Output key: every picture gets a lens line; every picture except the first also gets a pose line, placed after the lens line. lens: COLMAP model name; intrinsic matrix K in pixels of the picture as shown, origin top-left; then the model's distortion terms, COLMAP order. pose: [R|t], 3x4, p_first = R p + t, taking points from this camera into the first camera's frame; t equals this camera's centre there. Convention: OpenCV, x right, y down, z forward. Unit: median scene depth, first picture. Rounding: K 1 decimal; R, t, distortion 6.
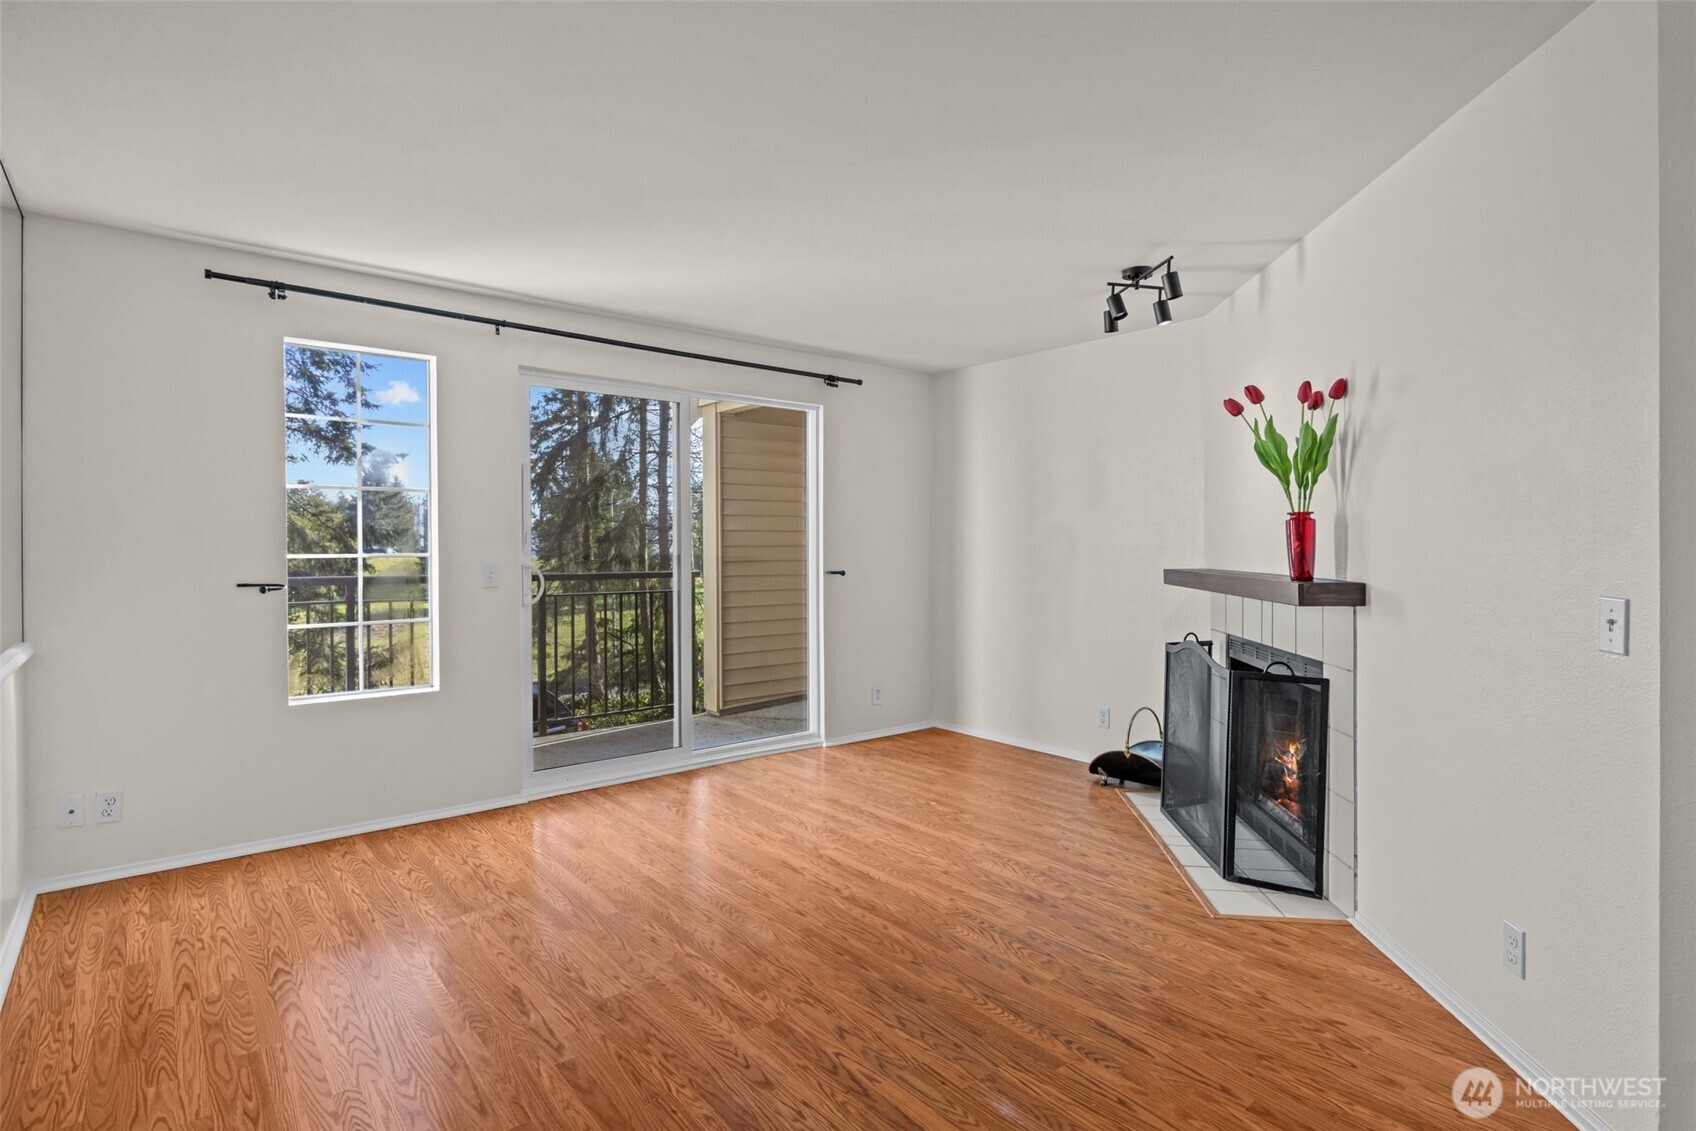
lens RADIAL K [[832.0, 0, 833.0], [0, 832.0, 554.1], [0, 0, 1]] dist [-0.004652, 0.001583]
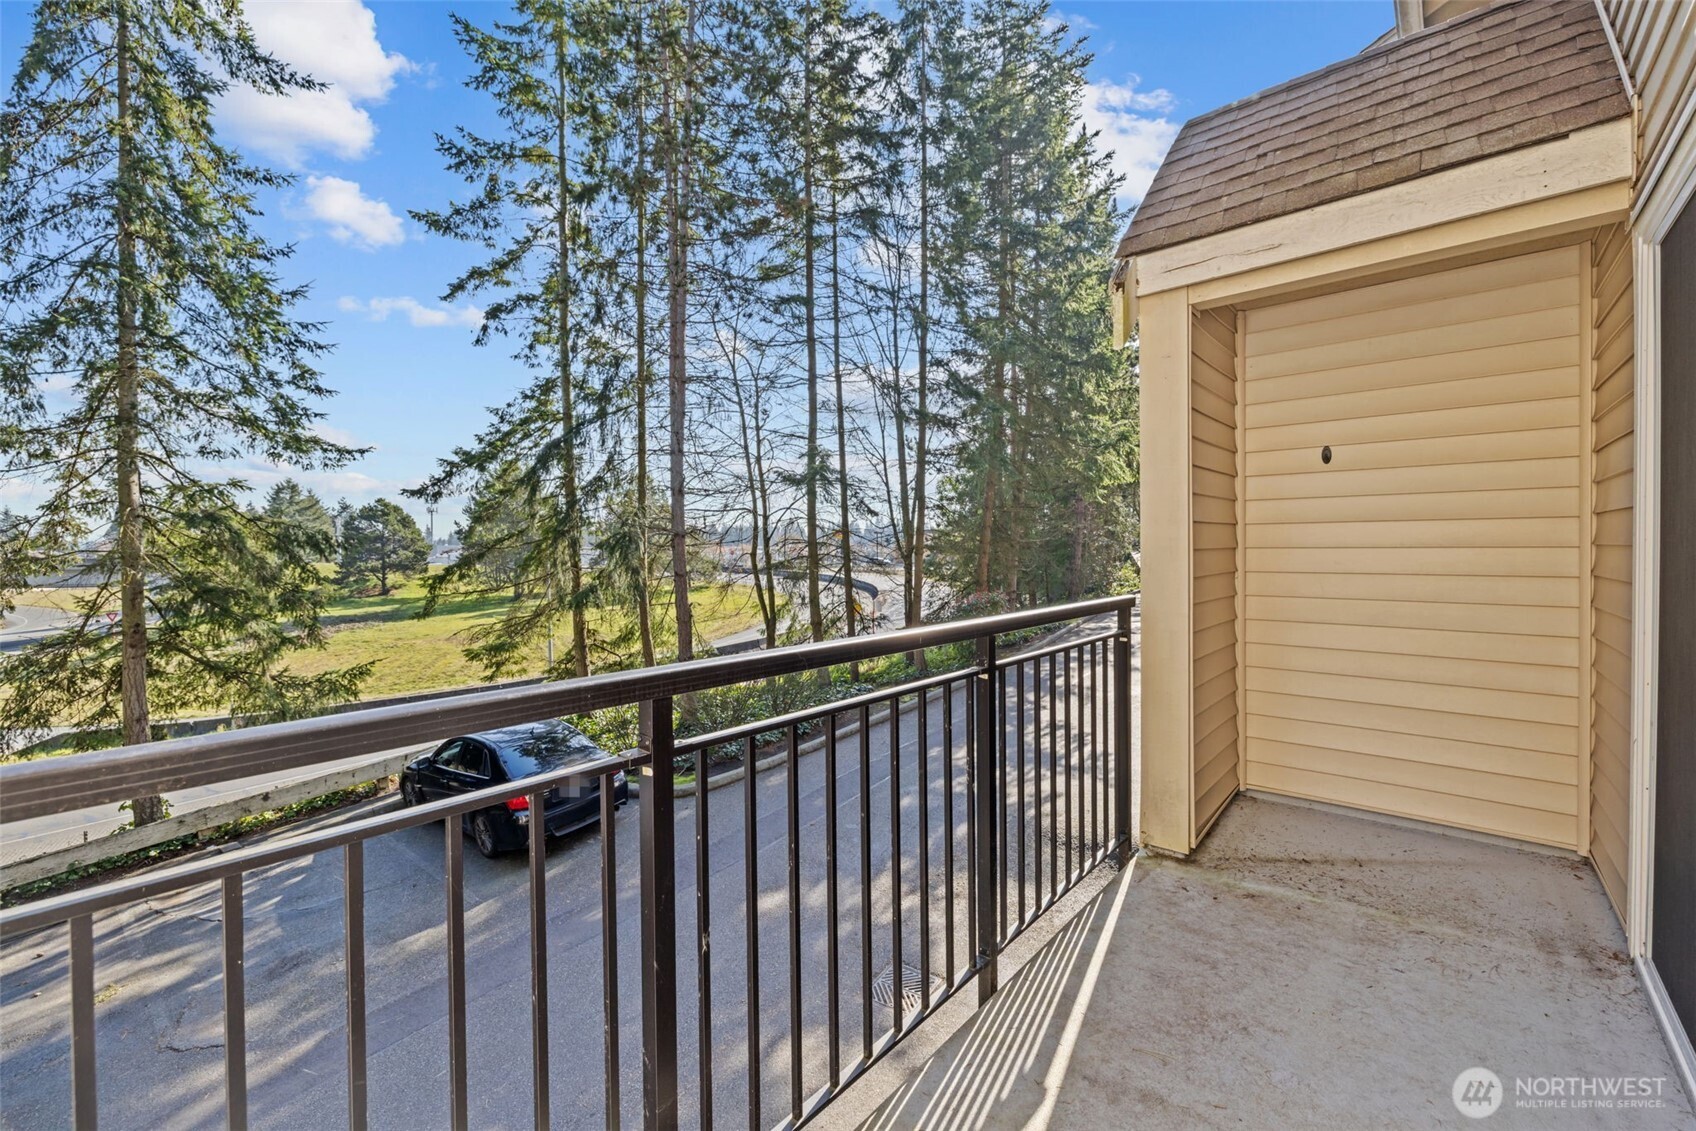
lens RADIAL K [[709.5, 0, 850.0], [0, 709.5, 555.3], [0, 0, 1]] dist [-0.003441, -0.000158]
pose [[0.984924, -0.014055, 0.172413, -0.978942], [0.014737, 0.999888, -0.002676, -0.007891], [-0.172356, 0.005177, 0.985021, 1.246292]]
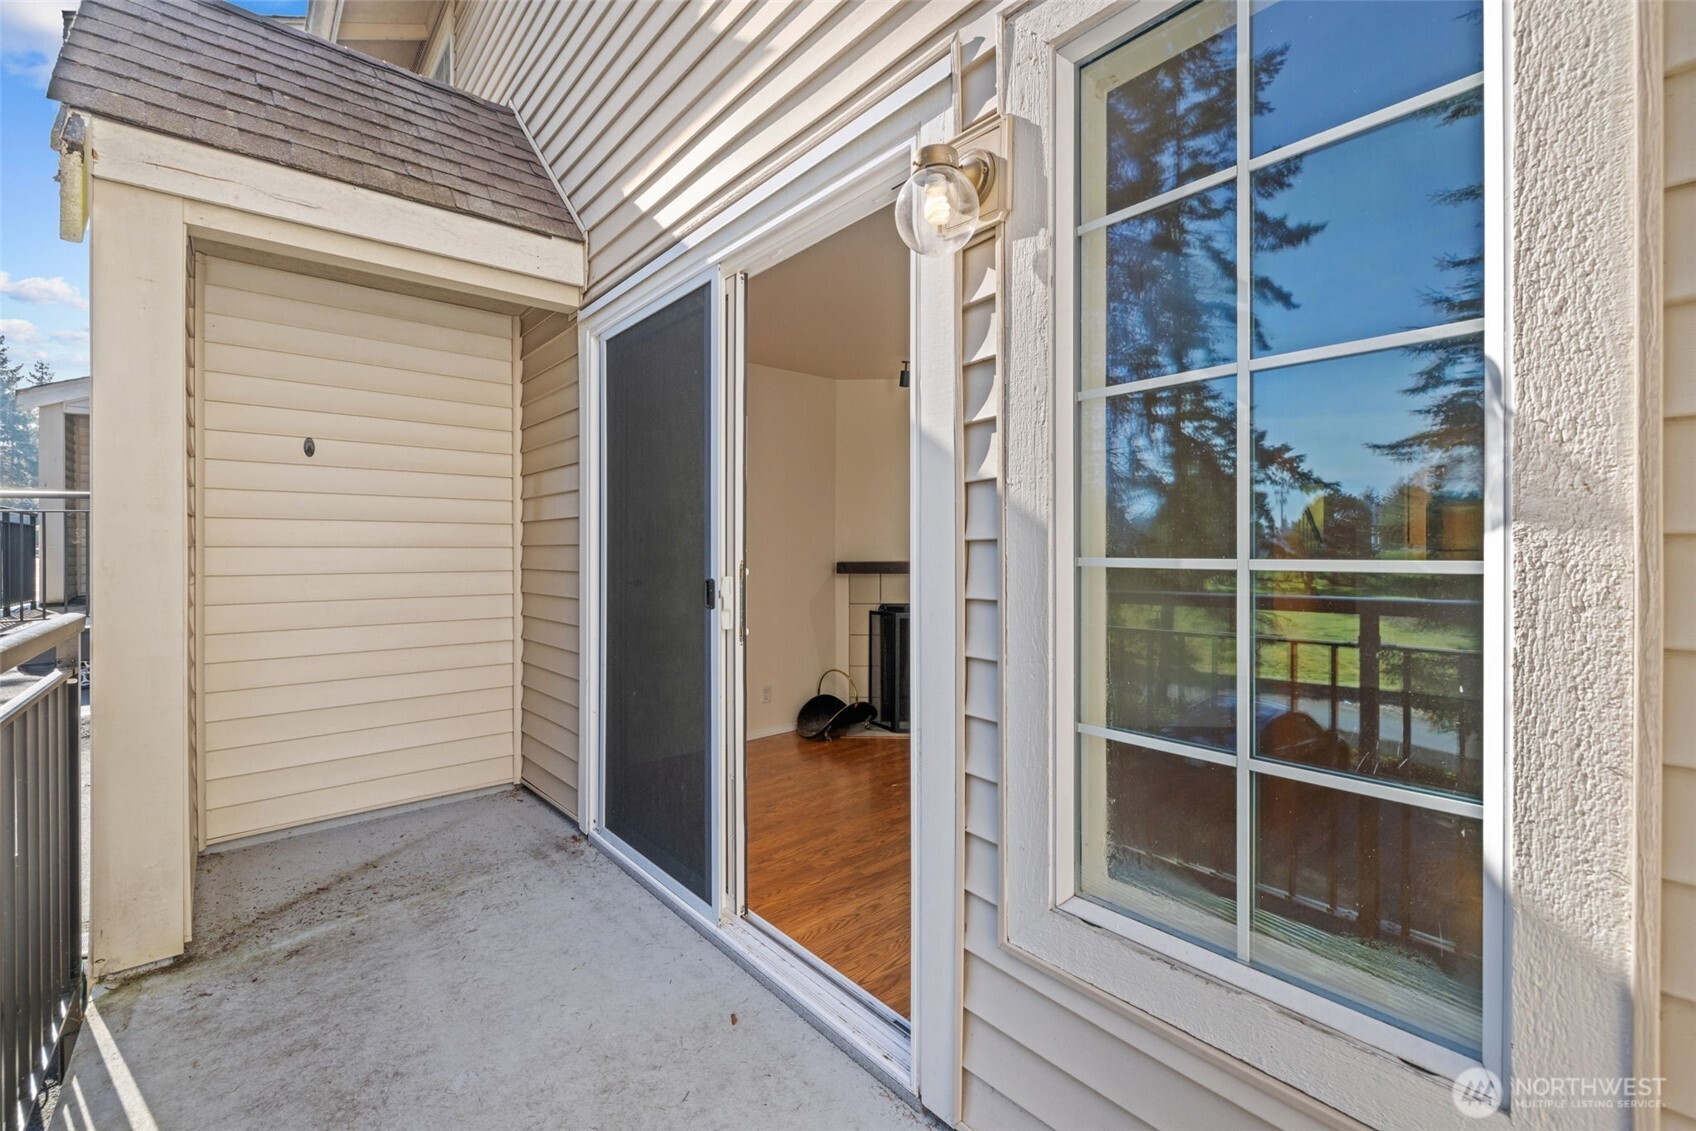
lens RADIAL K [[709.5, 0, 852.2], [0, 709.5, 550.0], [0, 0, 1]] dist [-0.003441, -0.000158]
pose [[-0.038352, -0.005461, 0.999249, -1.116254], [0.019508, 0.999790, 0.006212, 0.001817], [-0.999074, 0.019731, -0.038238, 1.471014]]
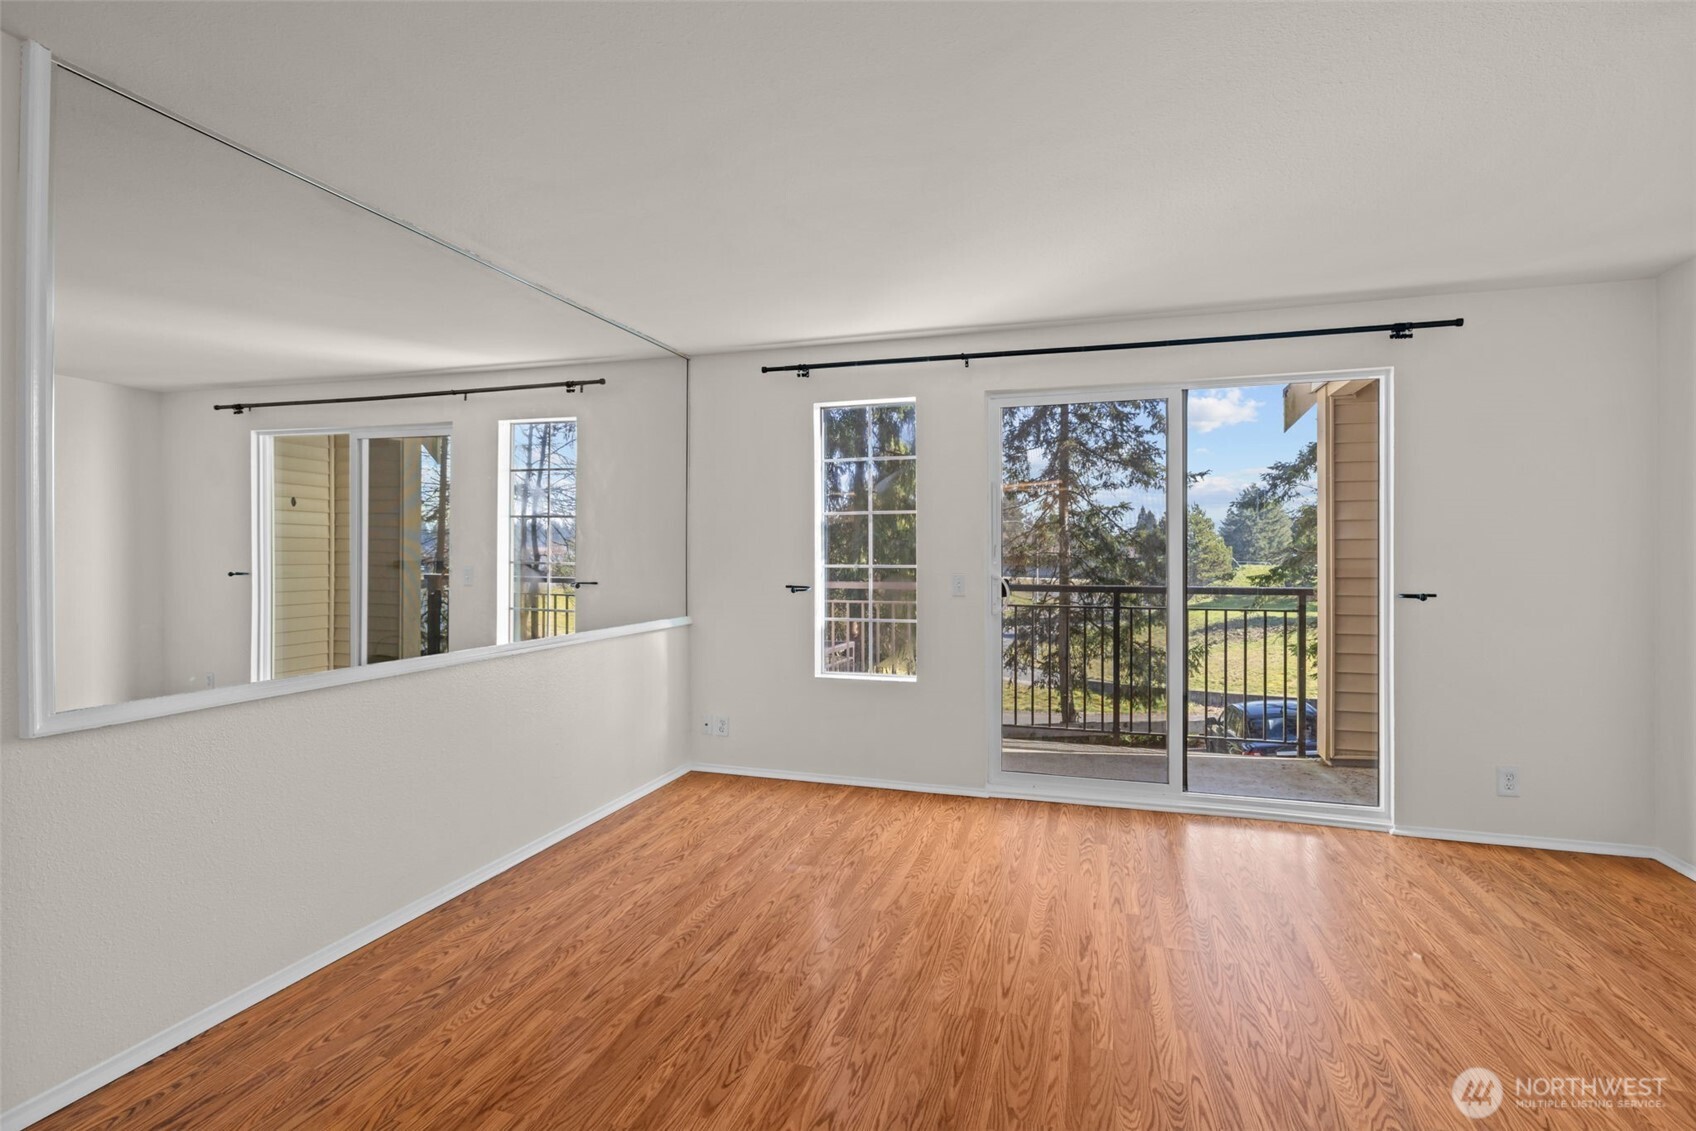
lens RADIAL K [[779.7, 0, 866.0], [0, 779.7, 561.4], [0, 0, 1]] dist [-0.008224, 0.001403]
pose [[0.568531, 0.004442, -0.822650, 0.486769], [-0.008714, 0.999962, -0.000623, -0.004929], [0.822615, 0.007523, 0.568548, 0.394567]]
